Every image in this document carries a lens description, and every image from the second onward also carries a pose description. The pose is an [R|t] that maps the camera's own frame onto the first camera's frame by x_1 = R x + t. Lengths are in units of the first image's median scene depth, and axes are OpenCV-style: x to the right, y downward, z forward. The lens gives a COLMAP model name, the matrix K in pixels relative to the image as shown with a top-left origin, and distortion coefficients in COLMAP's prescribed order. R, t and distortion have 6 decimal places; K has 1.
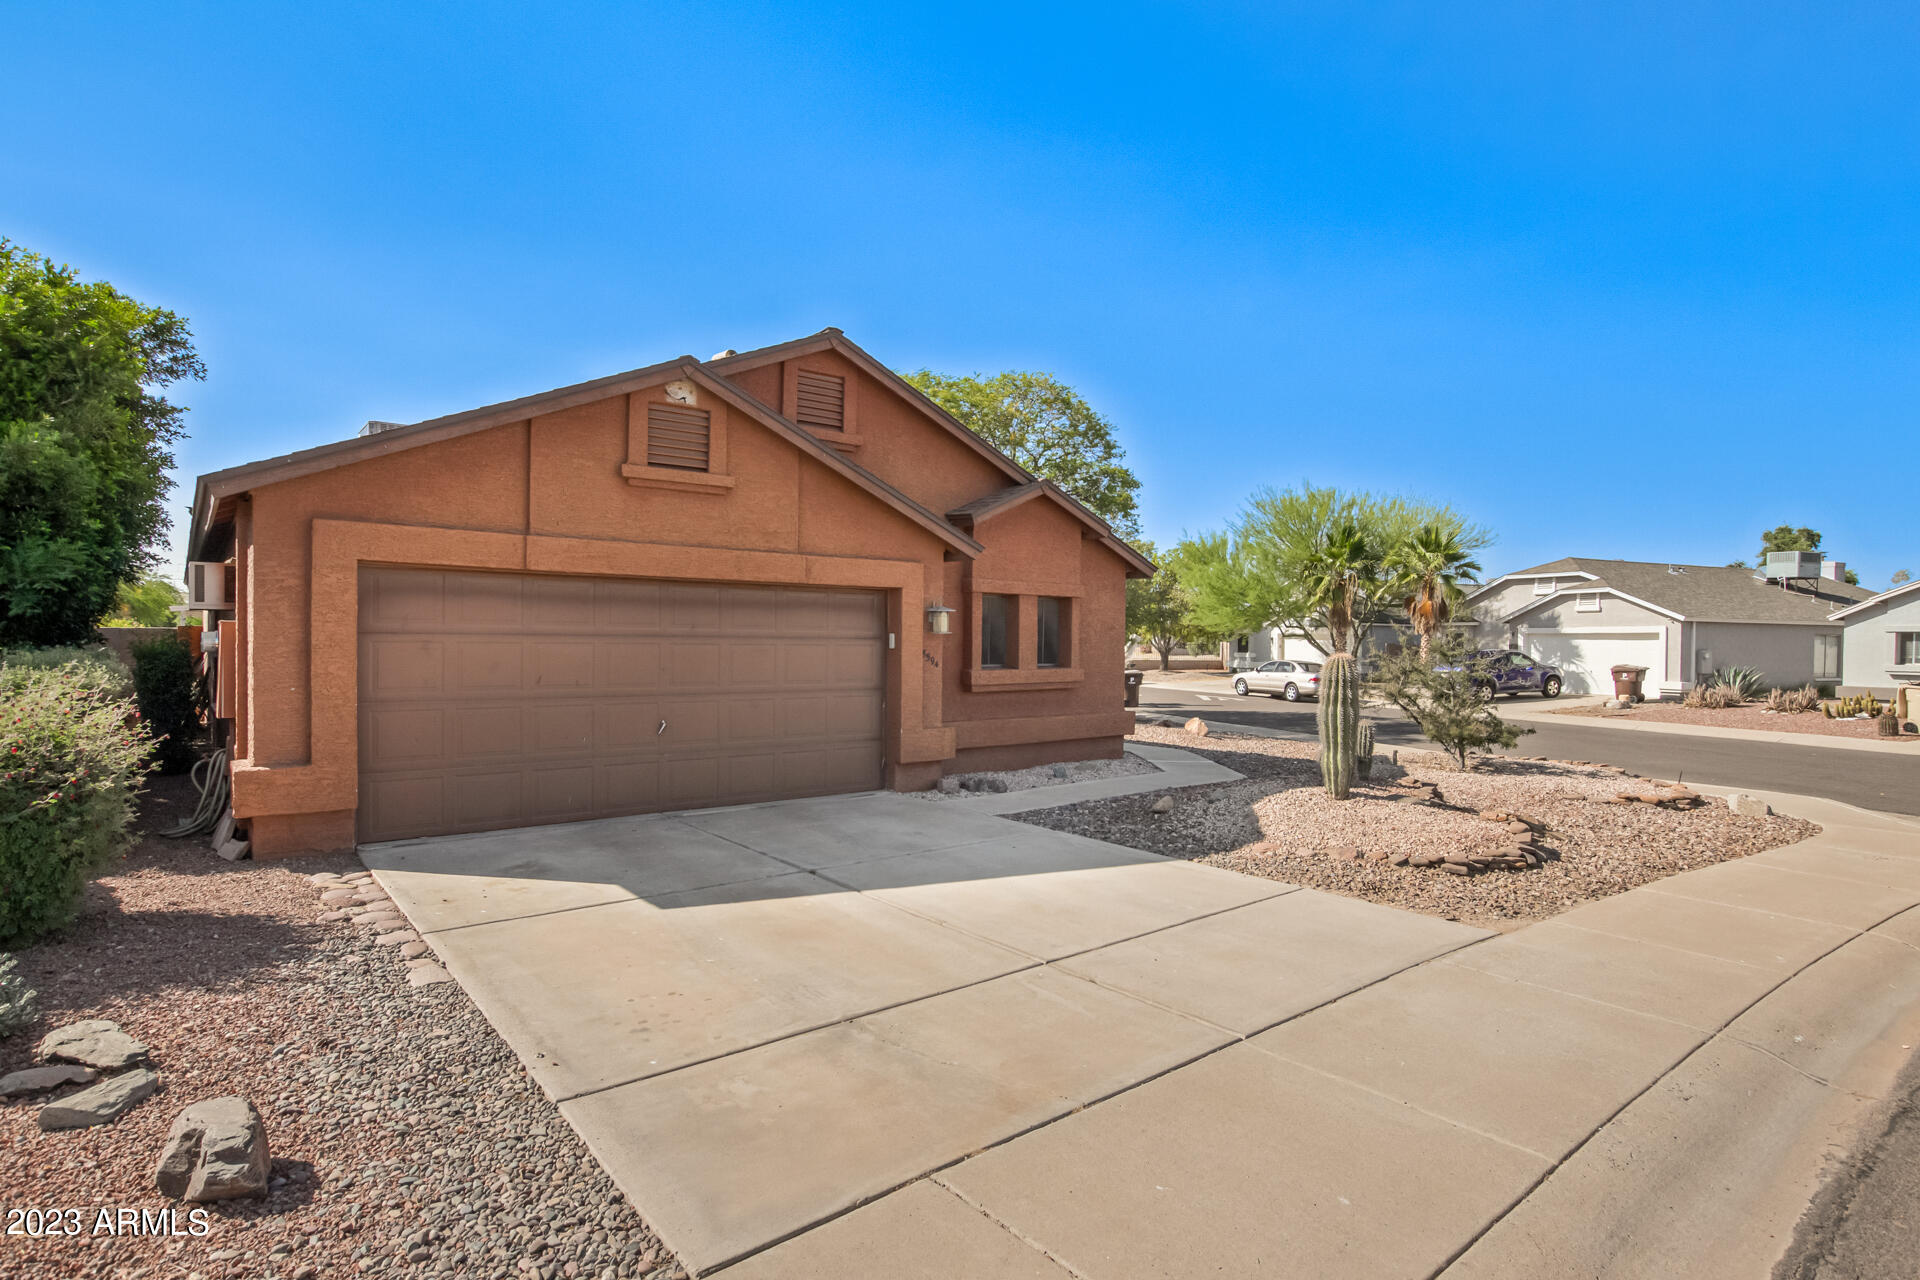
lens RADIAL K [[888.0, 0, 958.8], [0, 888.0, 631.5], [0, 0, 1]] dist [-0.020409, -0.000127]
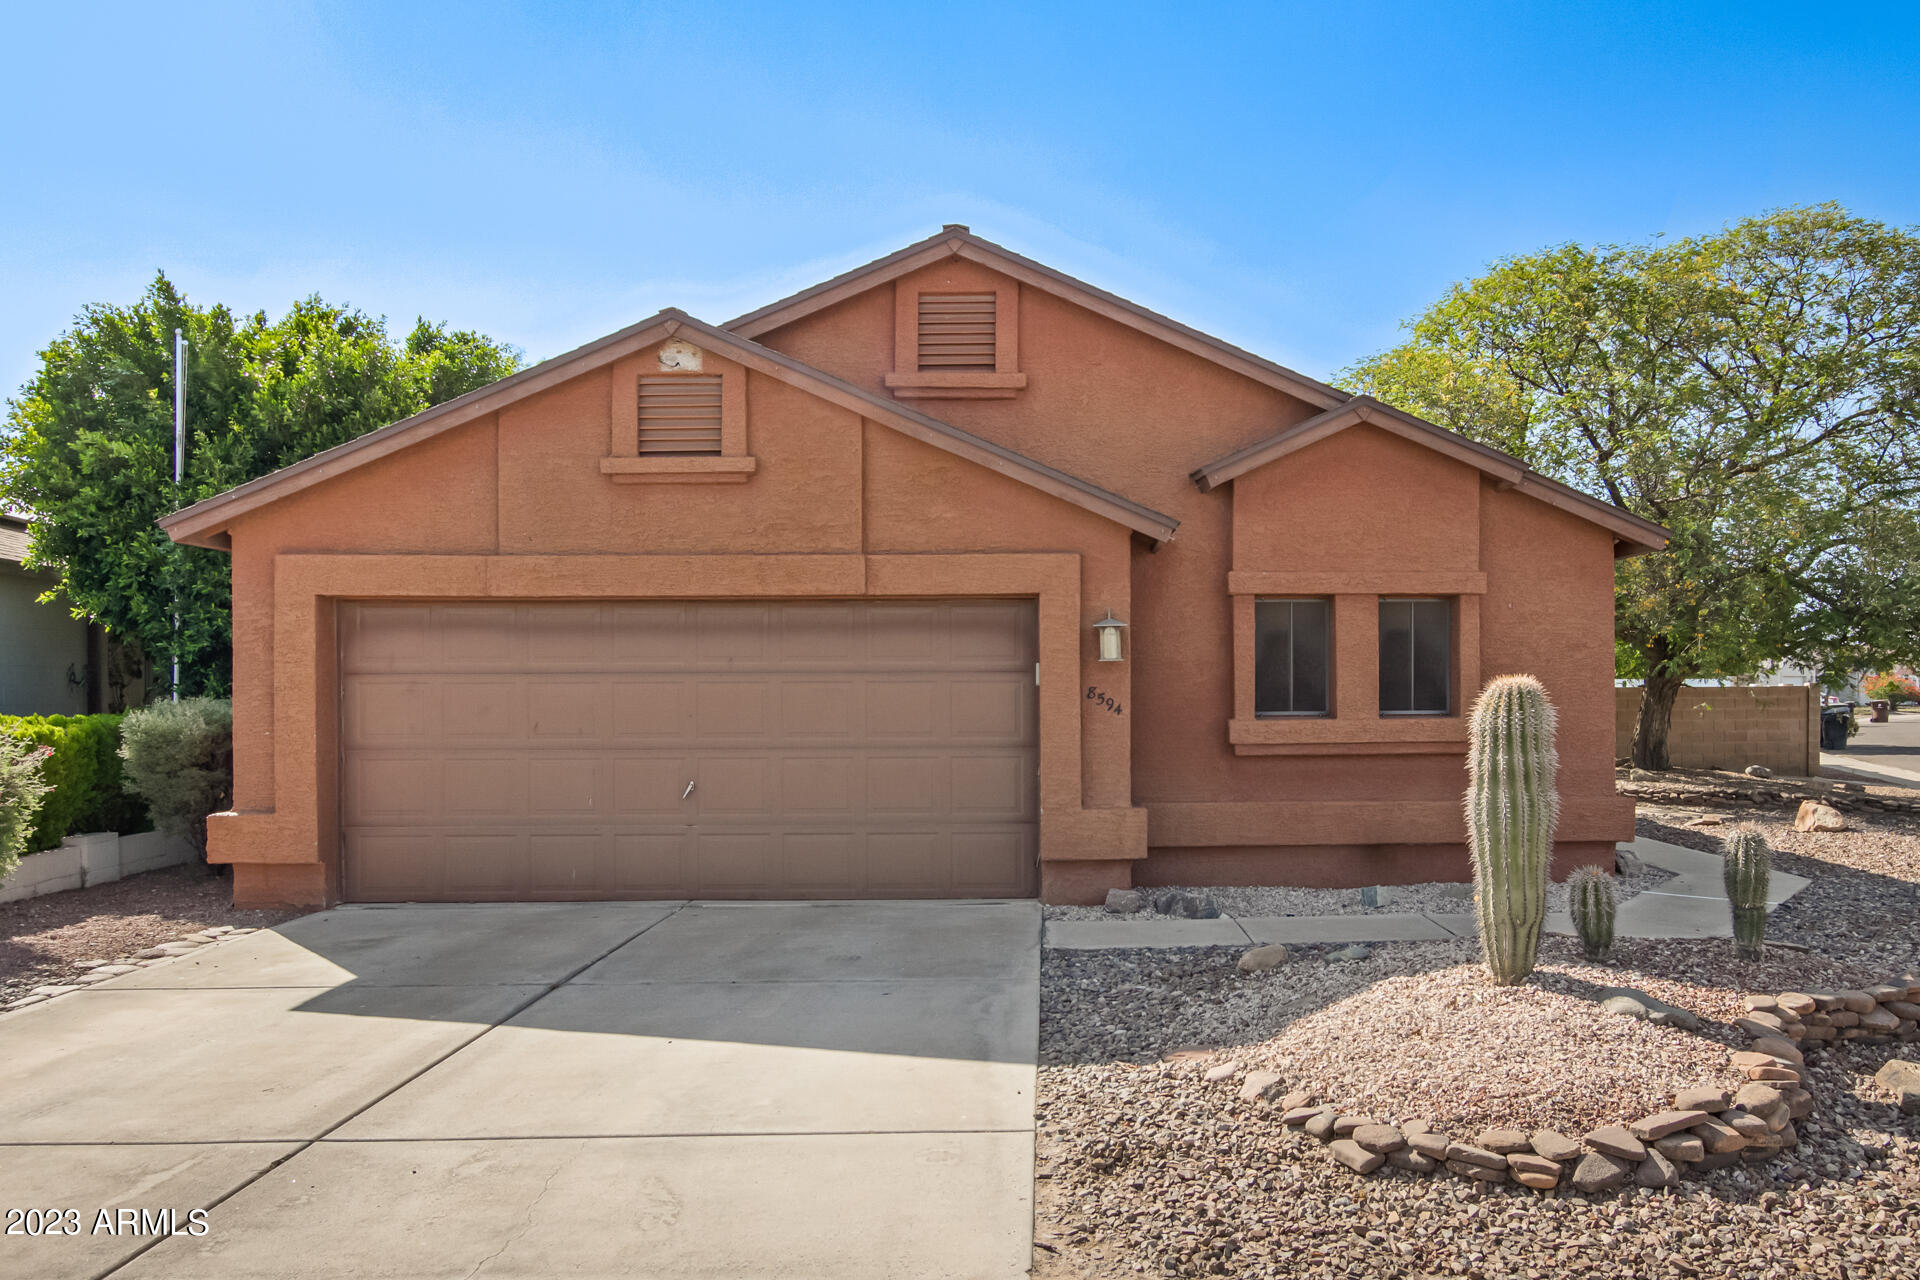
lens RADIAL K [[1259.3, 0, 961.3], [0, 1259.3, 654.9], [0, 0, 1]] dist [-0.017246, 0.000094]
pose [[0.822505, -0.026178, -0.568155, 0.472022], [0.018823, 0.999646, -0.018811, 0.014565], [0.568447, 0.004778, 0.822706, 0.222253]]
